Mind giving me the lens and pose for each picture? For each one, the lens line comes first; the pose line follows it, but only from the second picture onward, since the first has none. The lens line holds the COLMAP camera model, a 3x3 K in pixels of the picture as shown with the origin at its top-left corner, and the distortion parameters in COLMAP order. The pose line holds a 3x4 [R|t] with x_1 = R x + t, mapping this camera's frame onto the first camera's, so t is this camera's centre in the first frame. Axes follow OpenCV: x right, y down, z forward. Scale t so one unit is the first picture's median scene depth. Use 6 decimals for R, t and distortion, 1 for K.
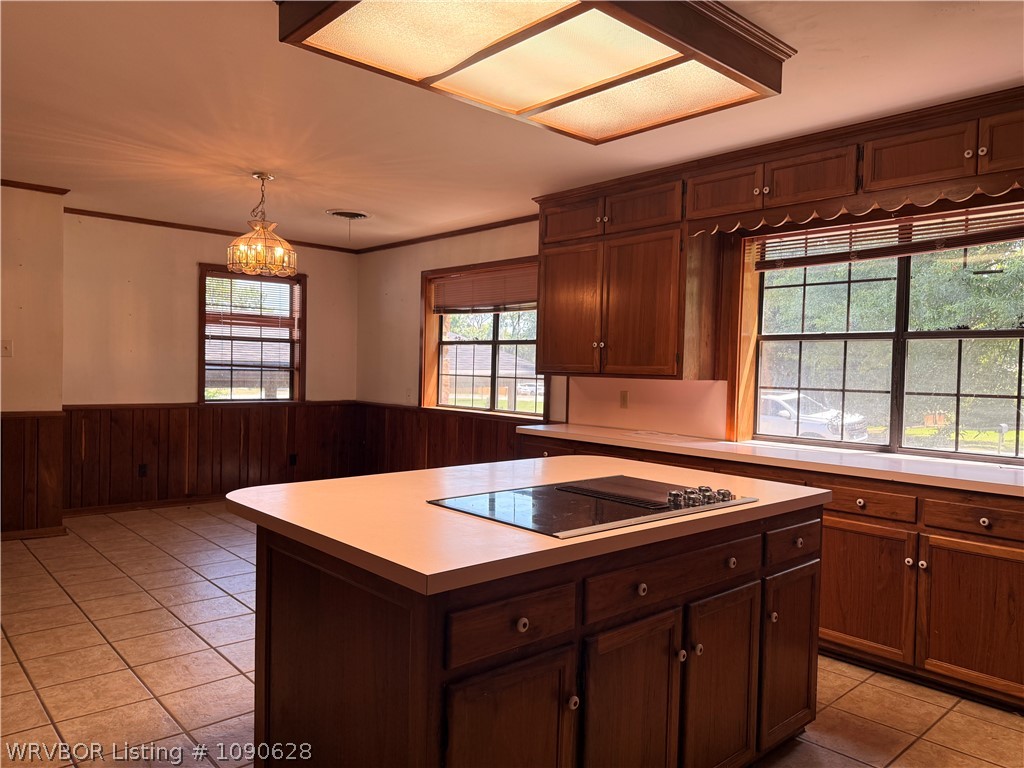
lens RADIAL K [[717.2, 0, 507.2], [0, 717.2, 387.5], [0, 0, 1]] dist [0.058758, -0.078913]
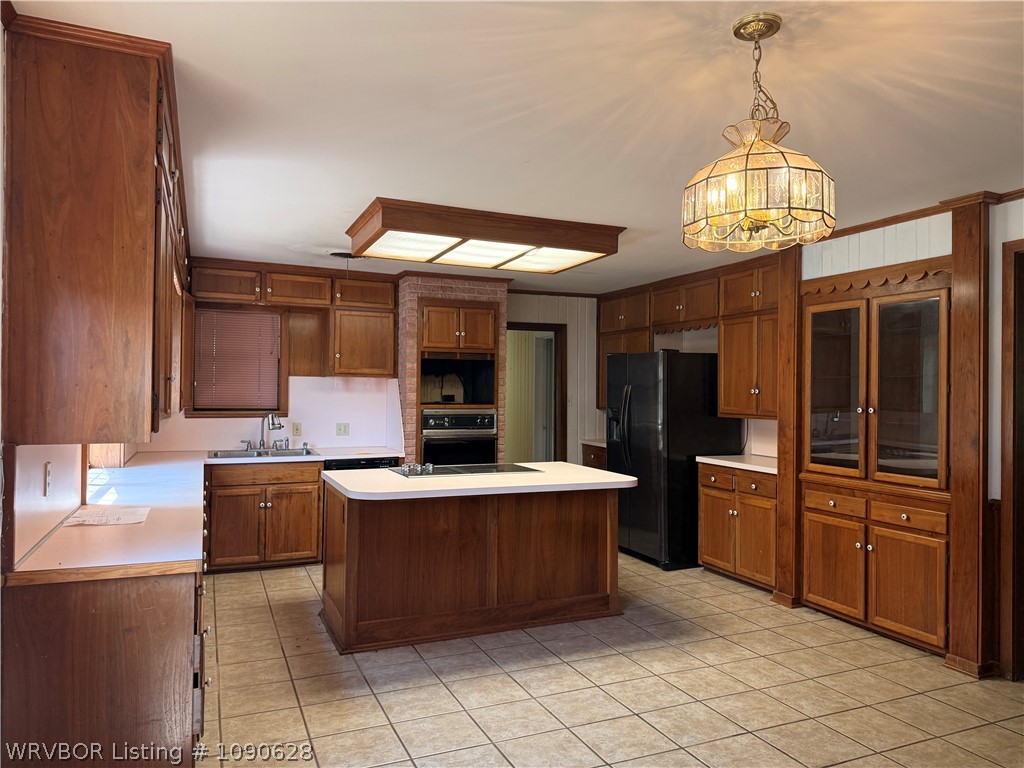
lens RADIAL K [[715.3, 0, 517.3], [0, 715.3, 383.2], [0, 0, 1]] dist [0.132768, -0.227515]
pose [[-0.946996, -0.028833, 0.319949, -0.413295], [-0.023642, 0.999518, 0.020096, -0.088959], [-0.320374, 0.011466, -0.947222, 1.768557]]
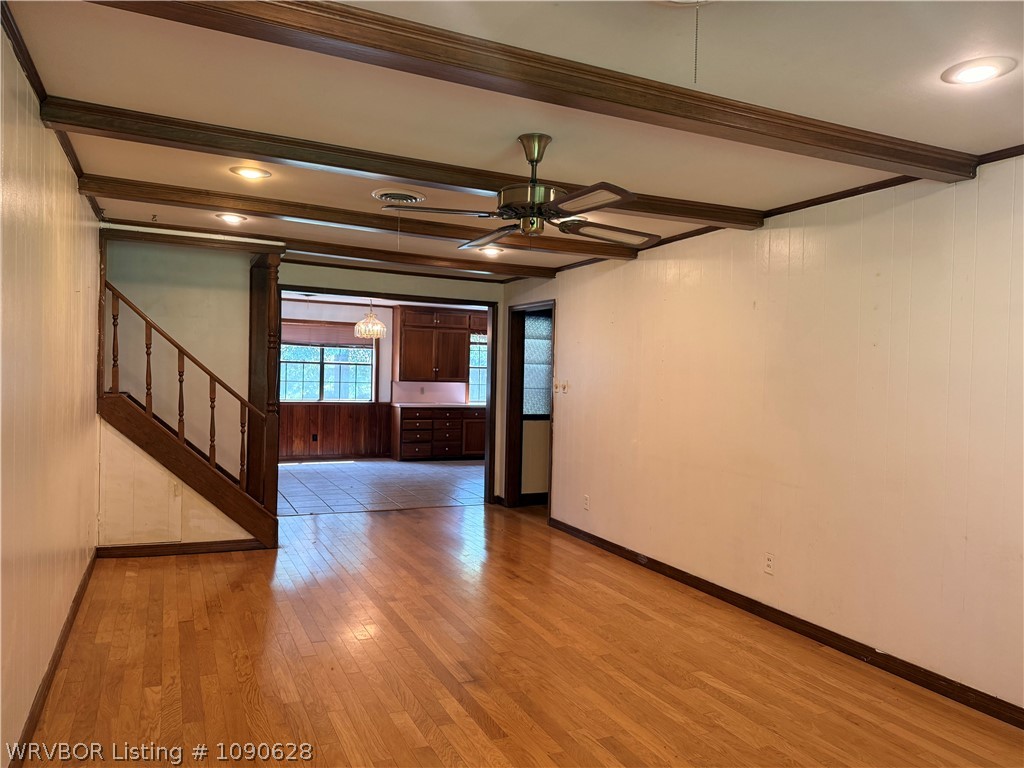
lens RADIAL K [[717.2, 0, 507.2], [0, 717.2, 387.5], [0, 0, 1]] dist [0.058758, -0.078913]
pose [[0.298141, -0.036696, 0.953816, -2.680819], [0.007711, 0.999321, 0.036036, -0.102308], [-0.954491, -0.003390, 0.298221, -0.019939]]
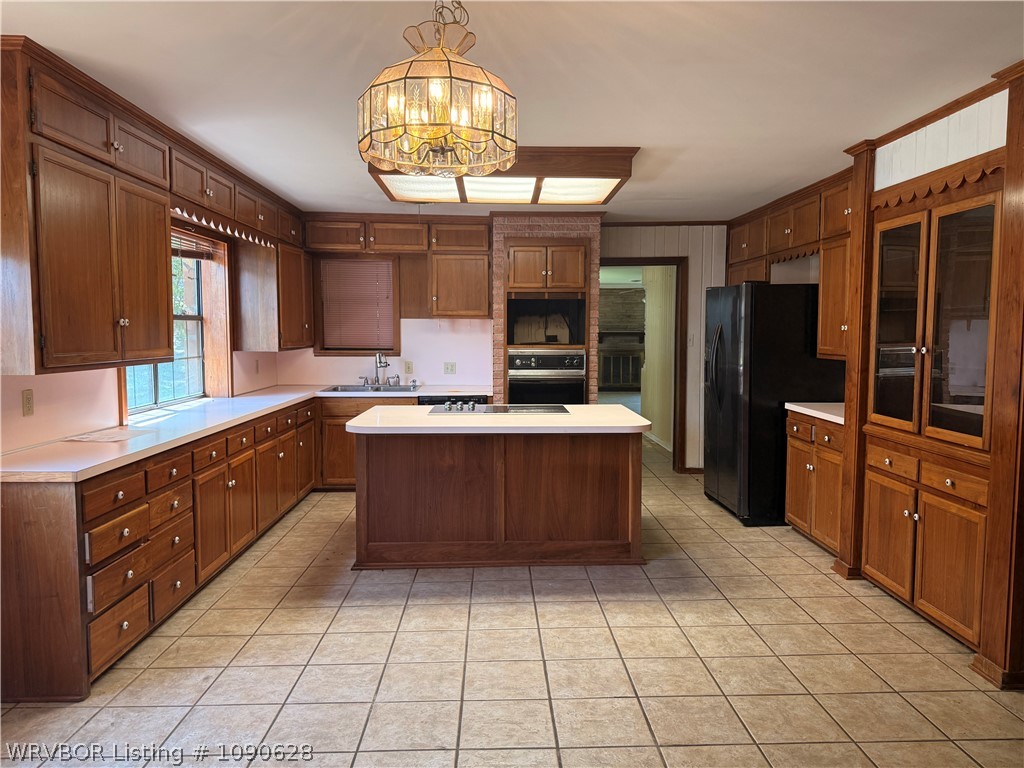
lens RADIAL K [[715.3, 0, 517.3], [0, 715.3, 383.2], [0, 0, 1]] dist [0.132768, -0.227515]
pose [[-0.763680, -0.071469, 0.641626, -0.771644], [-0.001840, 0.994091, 0.108538, -0.094198], [-0.645592, 0.081708, -0.759299, 1.548120]]
